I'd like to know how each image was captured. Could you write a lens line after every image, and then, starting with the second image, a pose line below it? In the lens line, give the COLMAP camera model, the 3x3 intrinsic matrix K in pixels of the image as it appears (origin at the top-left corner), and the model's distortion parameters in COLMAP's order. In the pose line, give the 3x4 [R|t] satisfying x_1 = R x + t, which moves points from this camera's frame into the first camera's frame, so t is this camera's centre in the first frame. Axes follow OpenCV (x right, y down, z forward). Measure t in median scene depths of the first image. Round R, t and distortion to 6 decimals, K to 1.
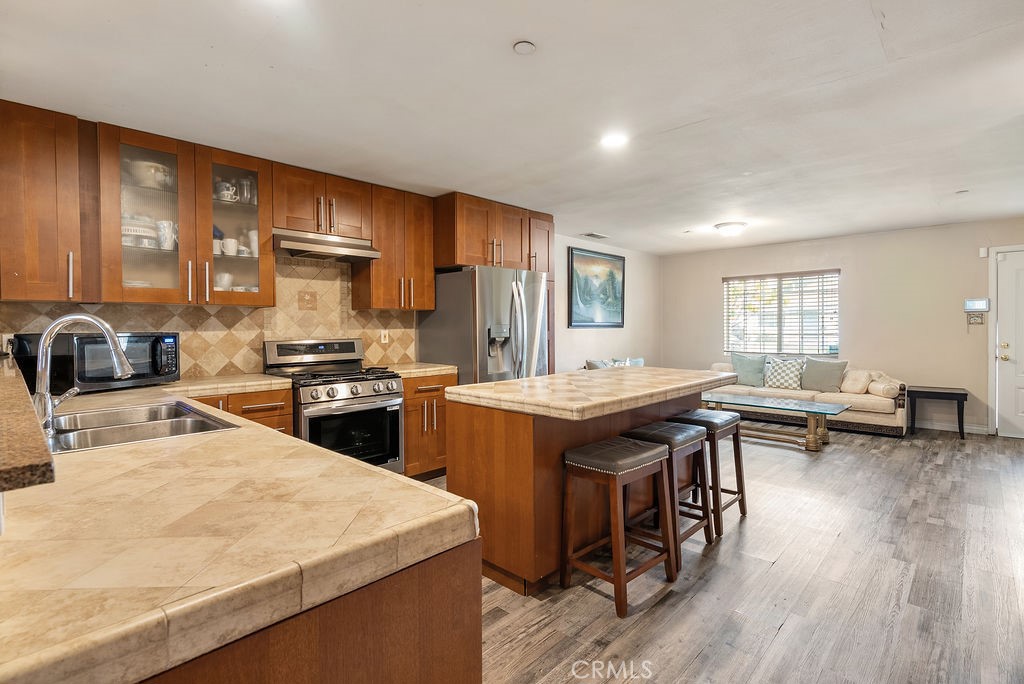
lens RADIAL K [[484.7, 0, 507.9], [0, 484.7, 329.8], [0, 0, 1]] dist [-0.000084, -0.000199]
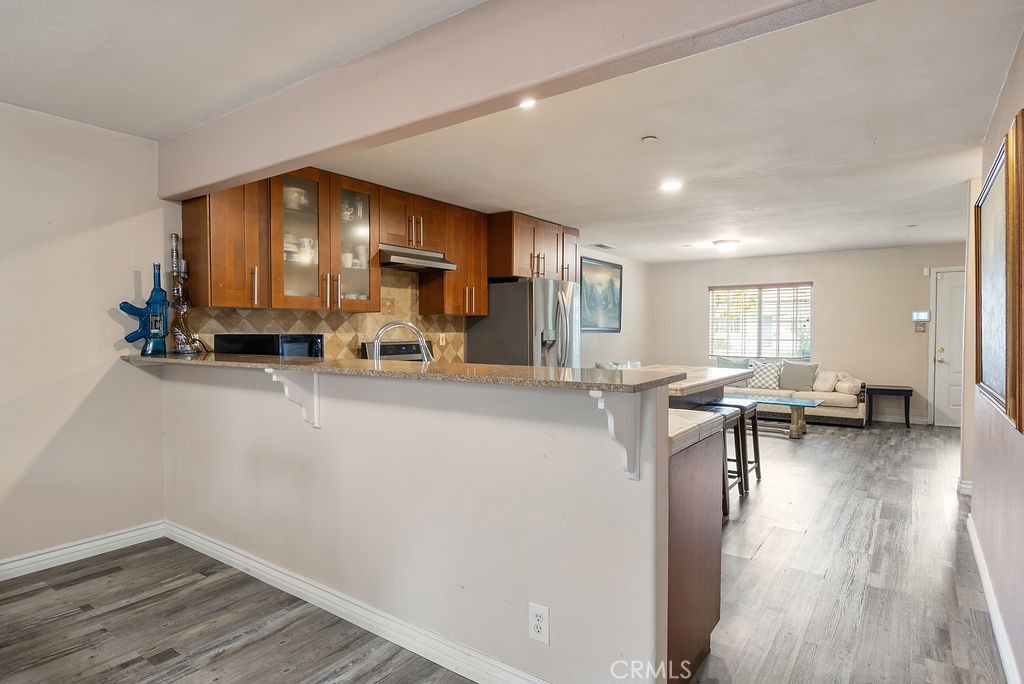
lens RADIAL K [[559.2, 0, 512.0], [0, 559.2, 342.0], [0, 0, 1]] dist [0.002395, 0.000984]
pose [[0.989790, 0.005160, 0.142443, -0.232984], [-0.007155, 0.999883, 0.013501, 0.001540], [-0.142357, -0.014383, 0.989711, -0.230694]]
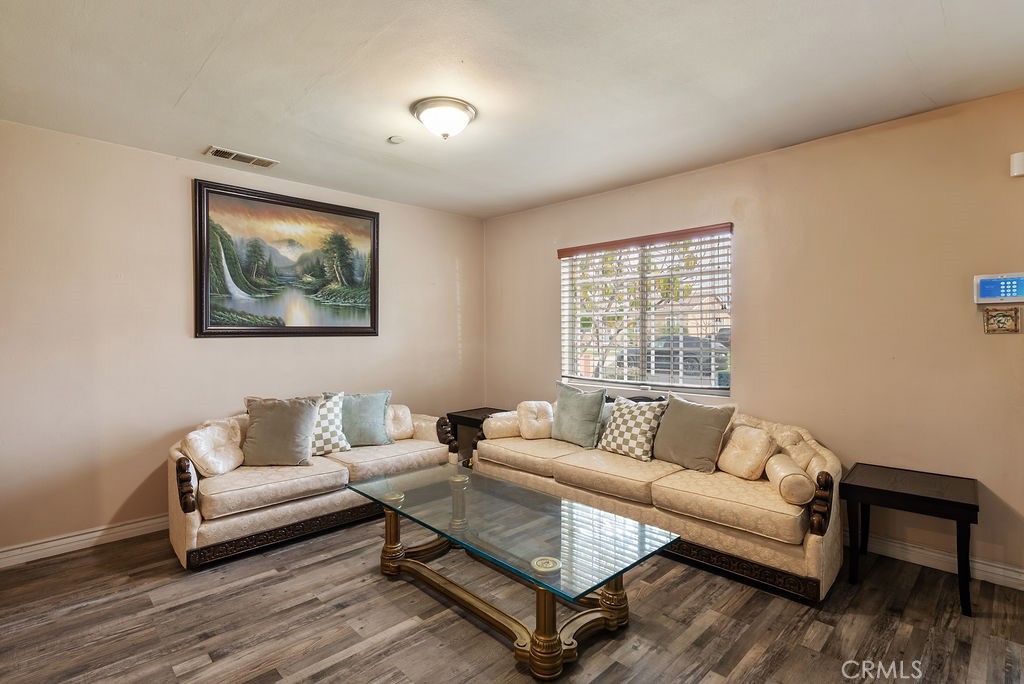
lens RADIAL K [[496.2, 0, 510.3], [0, 496.2, 333.9], [0, 0, 1]] dist [-0.002387, 0.000691]
pose [[0.999771, 0.001471, -0.021348, 0.575579], [-0.001493, 0.999998, -0.001034, -0.009251], [0.021346, 0.001066, 0.999772, 0.587714]]
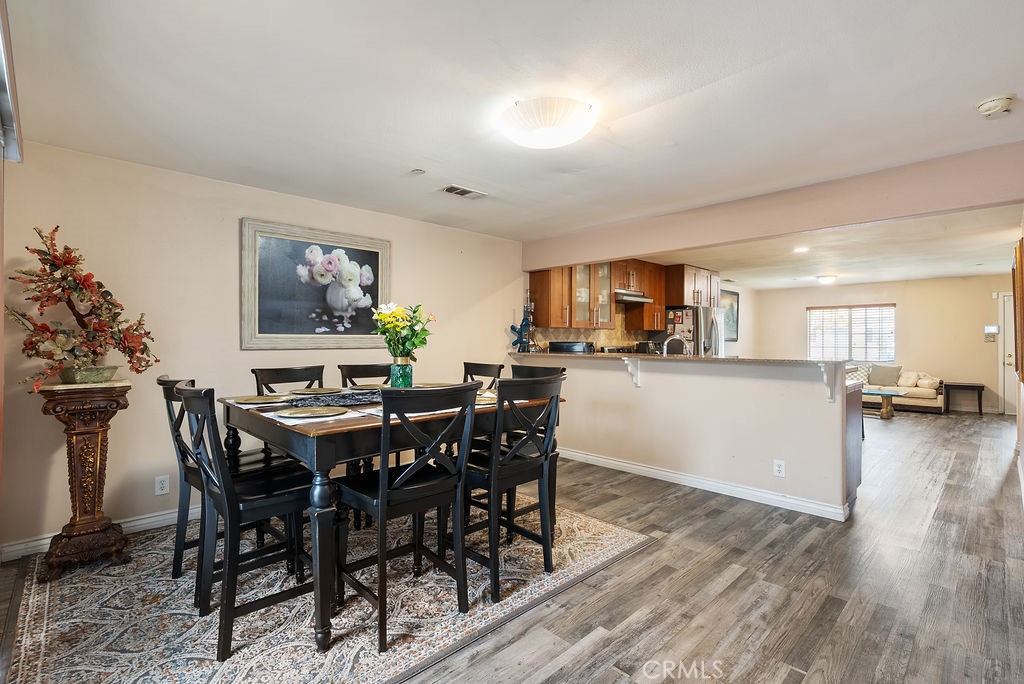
lens RADIAL K [[473.0, 0, 509.4], [0, 473.0, 337.0], [0, 0, 1]] dist [-0.001268, -0.000226]
pose [[0.999282, 0.009657, -0.036623, -0.540839], [-0.010110, 0.999875, -0.012197, 0.007199], [0.036501, 0.012558, 0.999255, -0.594142]]
